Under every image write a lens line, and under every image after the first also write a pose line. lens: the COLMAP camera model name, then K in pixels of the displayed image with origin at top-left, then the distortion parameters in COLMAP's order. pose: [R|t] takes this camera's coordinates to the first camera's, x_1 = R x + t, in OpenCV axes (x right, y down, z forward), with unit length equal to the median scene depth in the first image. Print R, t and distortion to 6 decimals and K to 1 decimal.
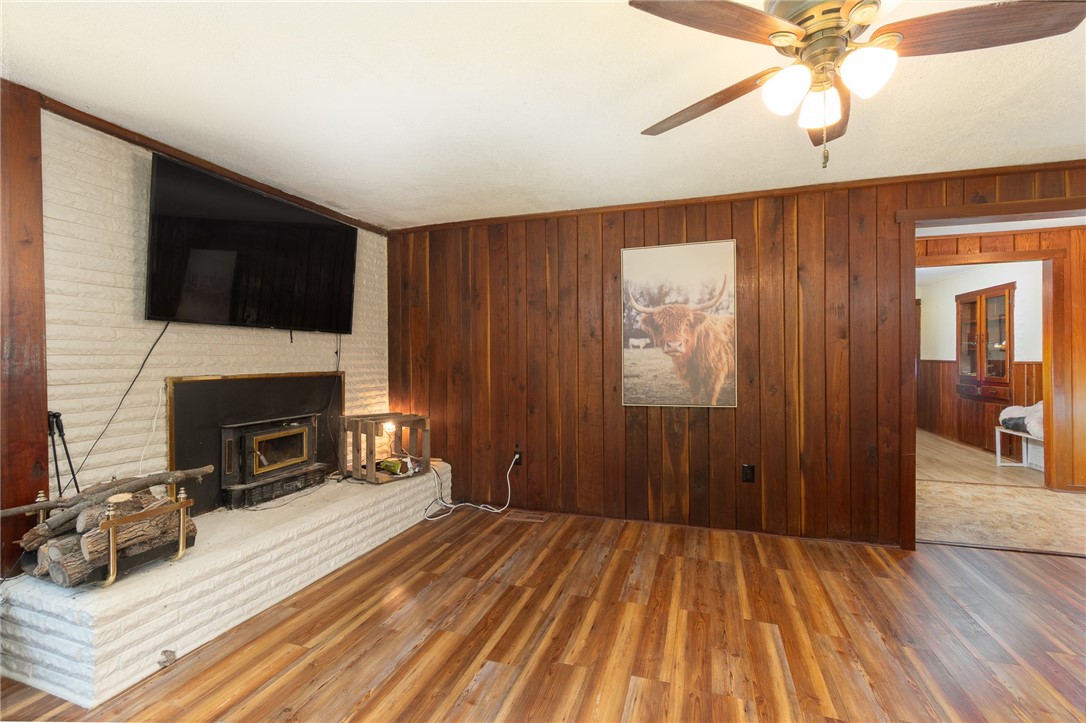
lens RADIAL K [[474.1, 0, 543.8], [0, 474.1, 353.3], [0, 0, 1]] dist [-0.003138, 0.000616]
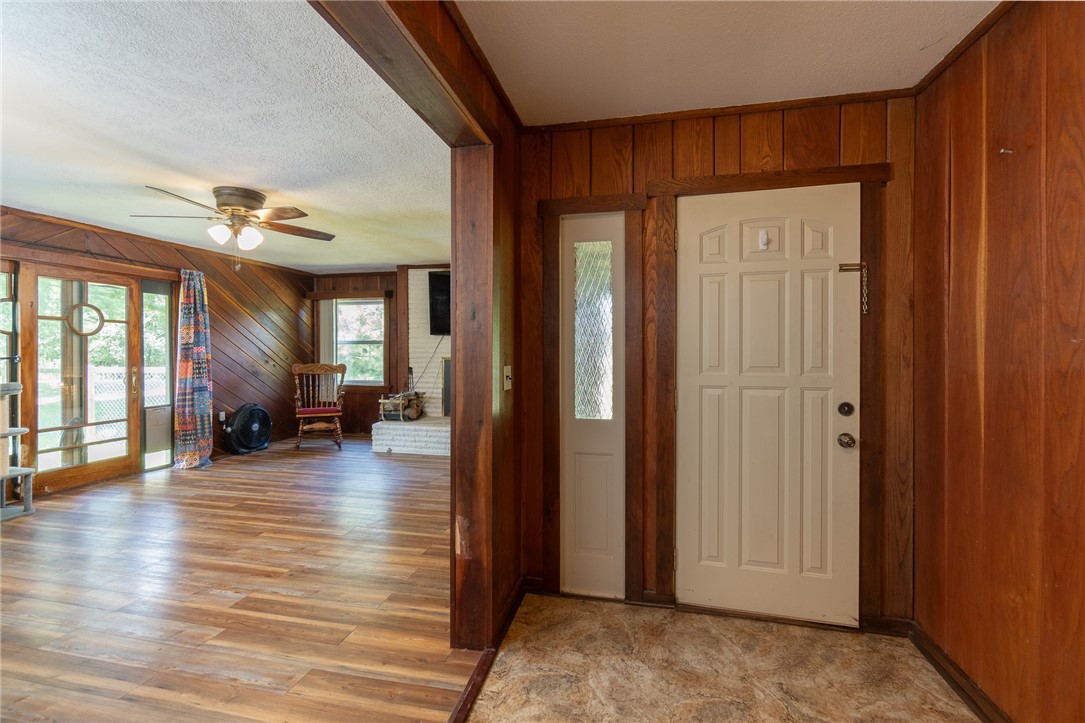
lens RADIAL K [[473.7, 0, 543.3], [0, 473.7, 353.4], [0, 0, 1]] dist [-0.003138, 0.000616]
pose [[0.103228, 0.010429, -0.994603, 2.163017], [0.004627, 0.999929, 0.010966, 0.005754], [0.994647, -0.005734, 0.103172, 1.589754]]
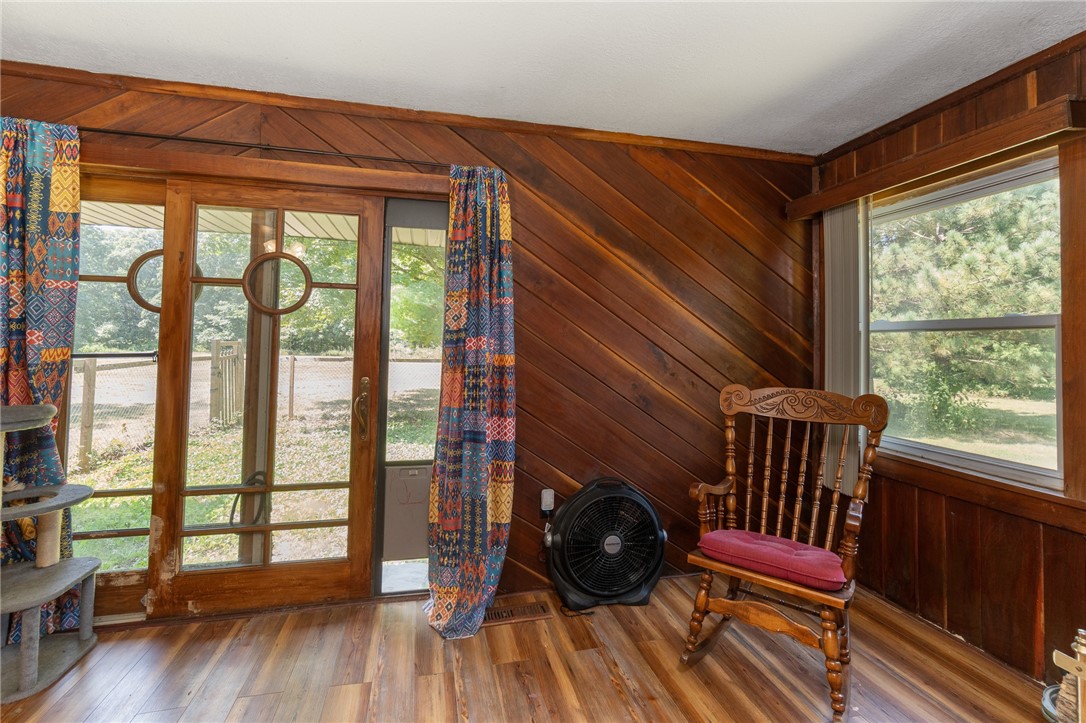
lens RADIAL K [[476.1, 0, 545.9], [0, 476.1, 330.9], [0, 0, 1]] dist [-0.002242, -0.000223]
pose [[-0.847465, -0.020902, -0.530439, -0.118021], [-0.008351, 0.999626, -0.026048, 0.003072], [0.530785, -0.017645, -0.847323, 1.027001]]
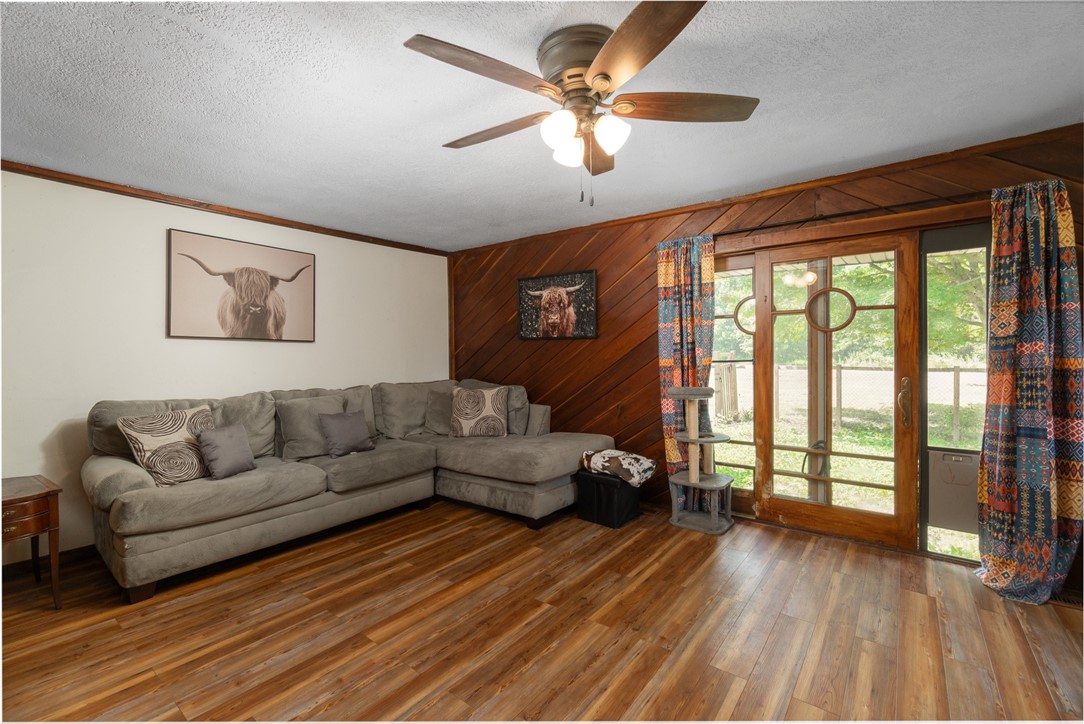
lens RADIAL K [[473.3, 0, 542.8], [0, 473.3, 353.9], [0, 0, 1]] dist [-0.003138, 0.000616]
pose [[-0.940169, 0.015358, 0.340362, 0.188771], [0.015337, 0.999879, -0.002752, 0.003665], [-0.340363, 0.002633, -0.940291, 1.552285]]
